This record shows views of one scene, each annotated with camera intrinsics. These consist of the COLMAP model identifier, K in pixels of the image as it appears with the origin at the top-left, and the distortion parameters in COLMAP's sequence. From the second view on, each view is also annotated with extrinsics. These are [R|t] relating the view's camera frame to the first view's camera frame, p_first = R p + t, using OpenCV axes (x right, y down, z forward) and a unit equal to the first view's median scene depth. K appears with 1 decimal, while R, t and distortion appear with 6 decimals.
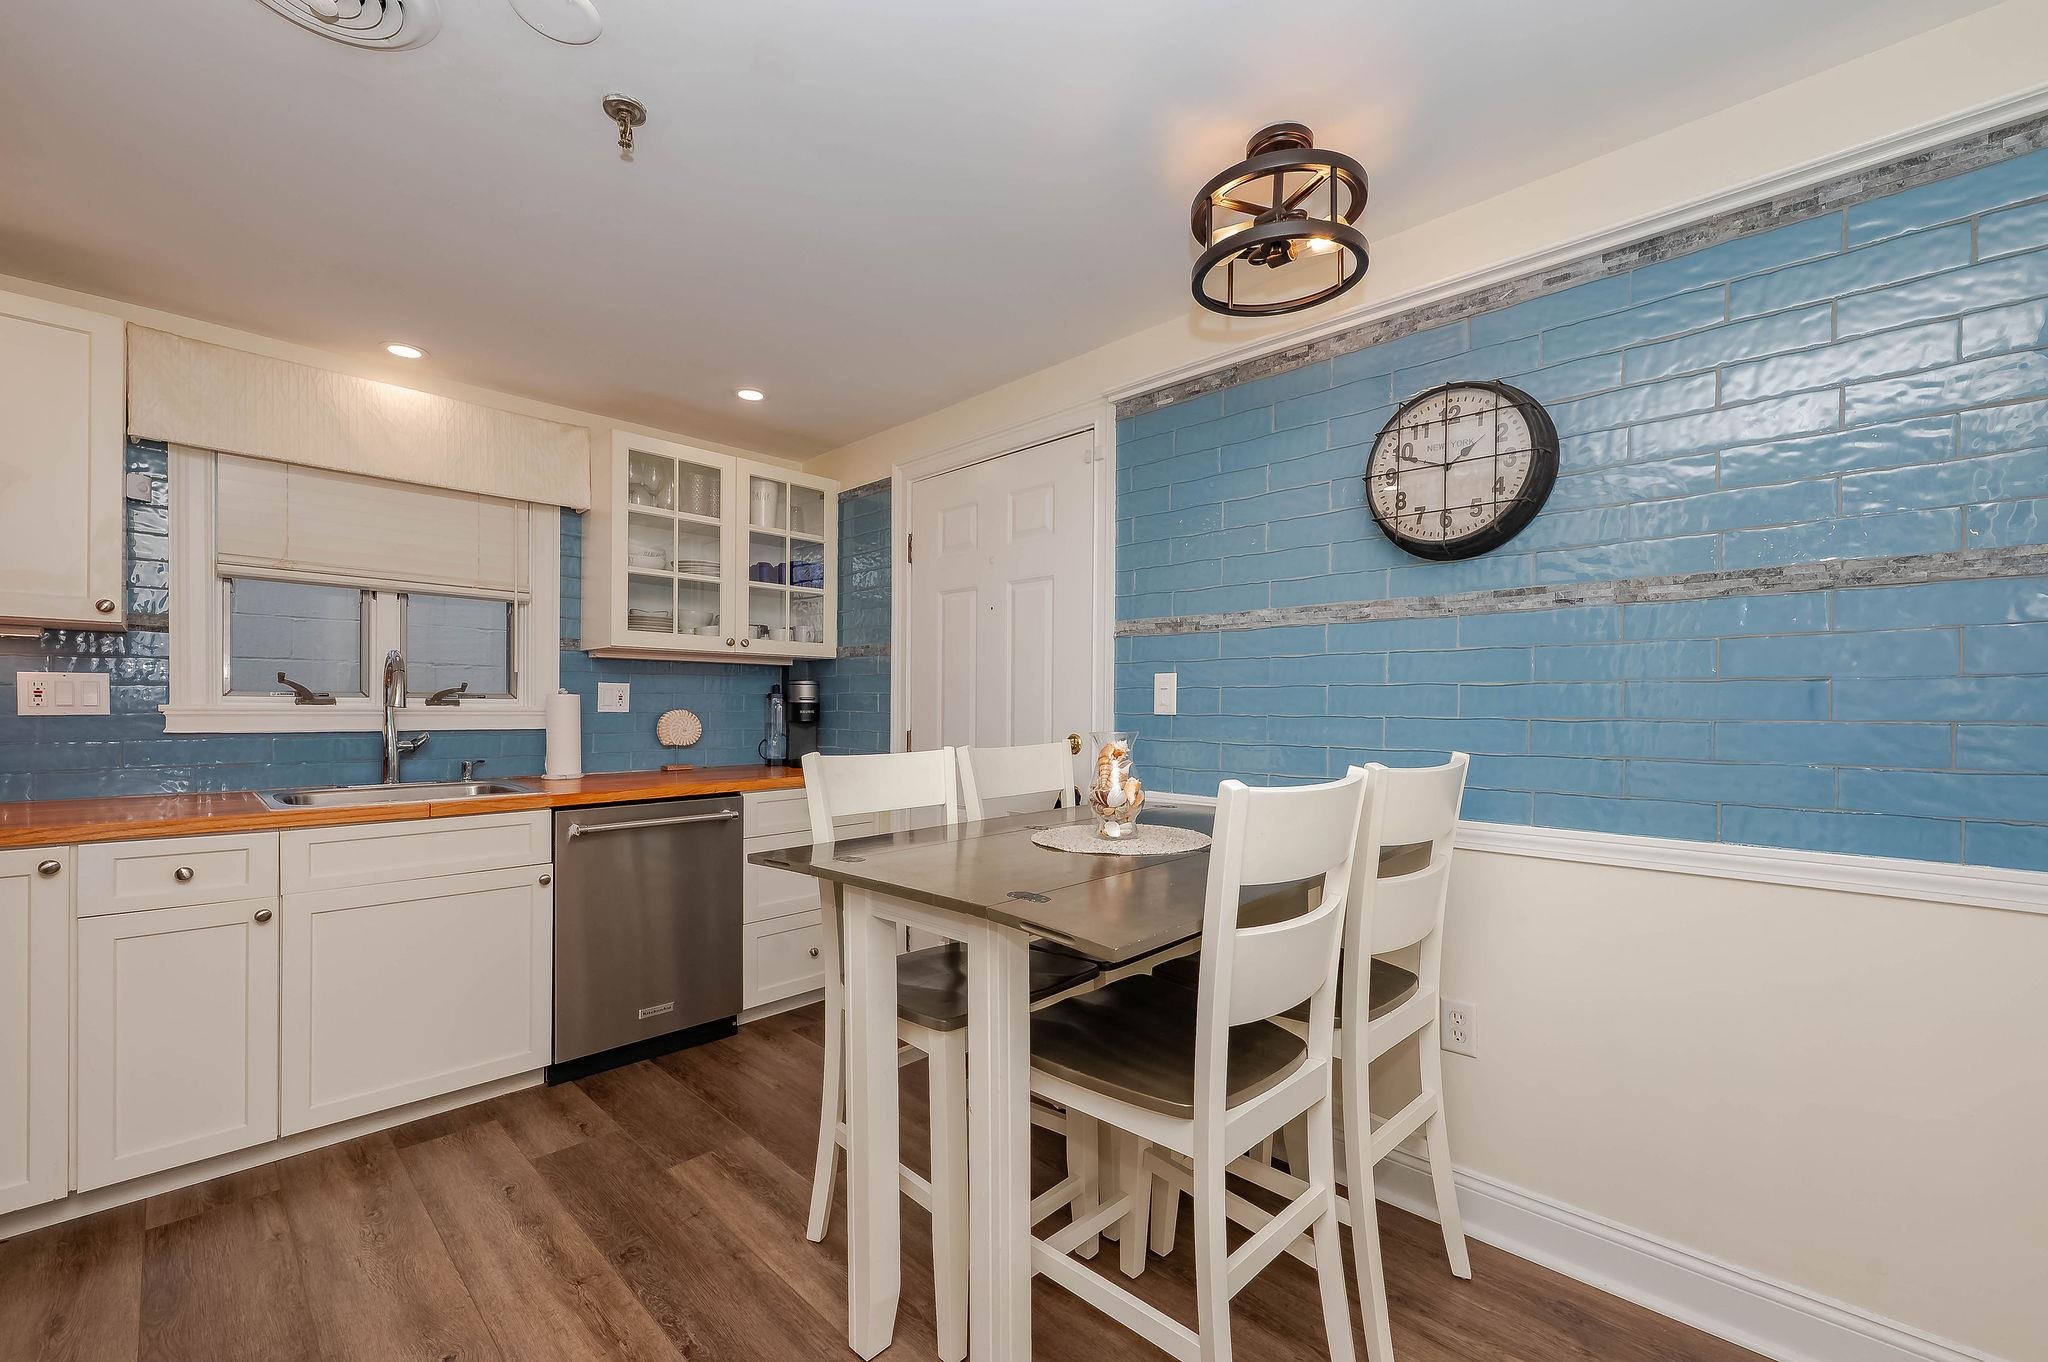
lens RADIAL K [[847.2, 0, 1005.0], [0, 847.2, 717.2], [0, 0, 1]] dist [-0.001599, -0.000186]
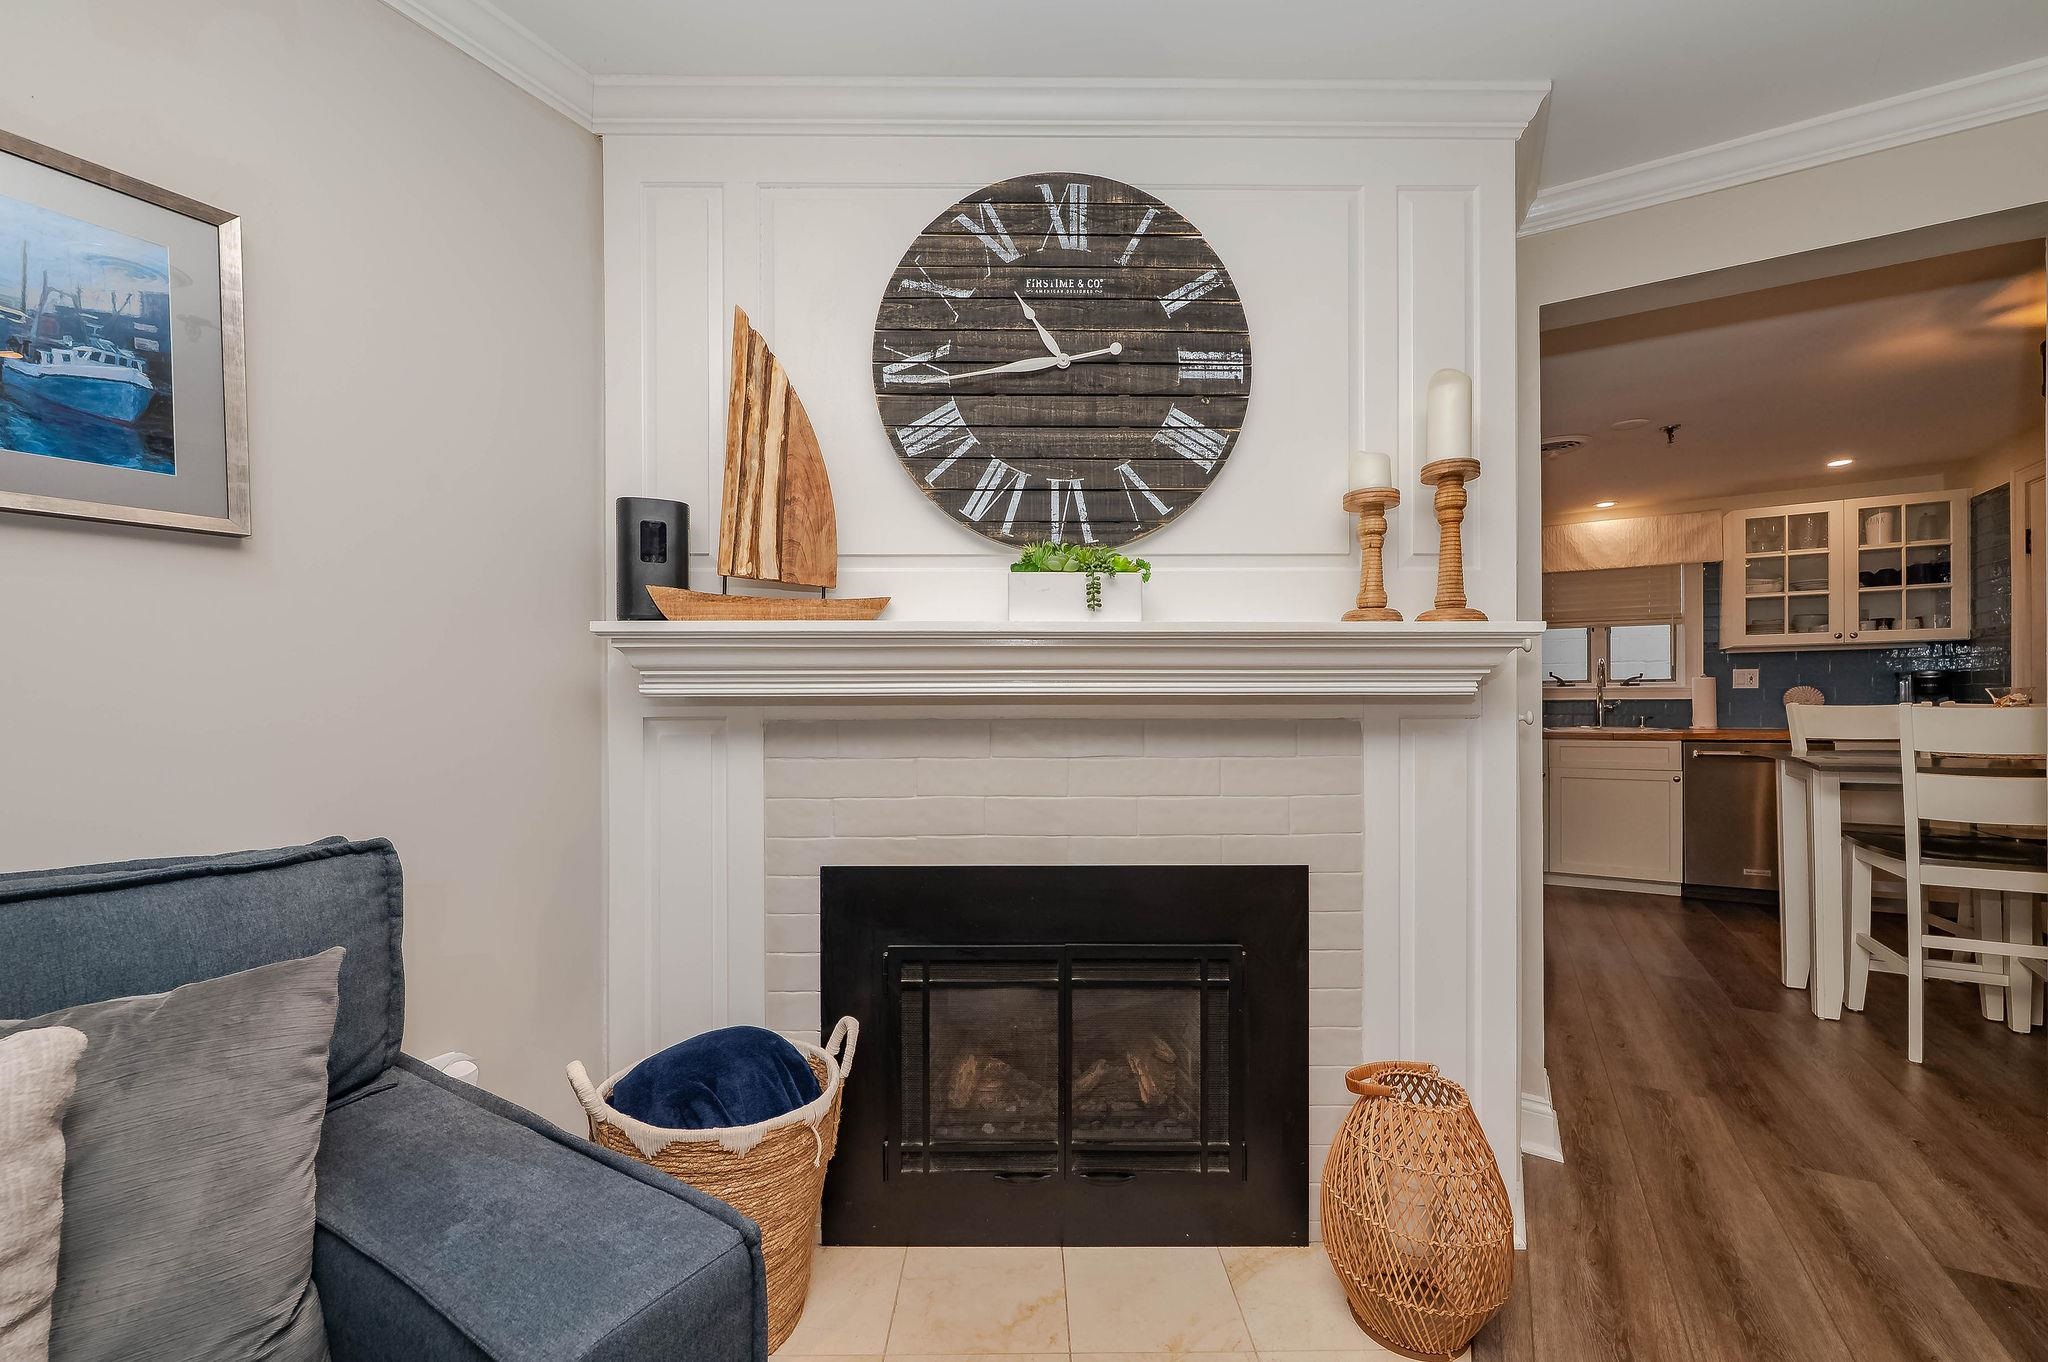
lens RADIAL K [[805.8, 0, 1051.7], [0, 805.8, 704.7], [0, 0, 1]] dist [-0.004157, -0.000085]
pose [[0.277433, -0.006365, -0.960724, 0.722999], [0.000719, 0.999979, -0.006418, 0.039609], [0.960745, 0.001090, 0.277432, -0.748344]]
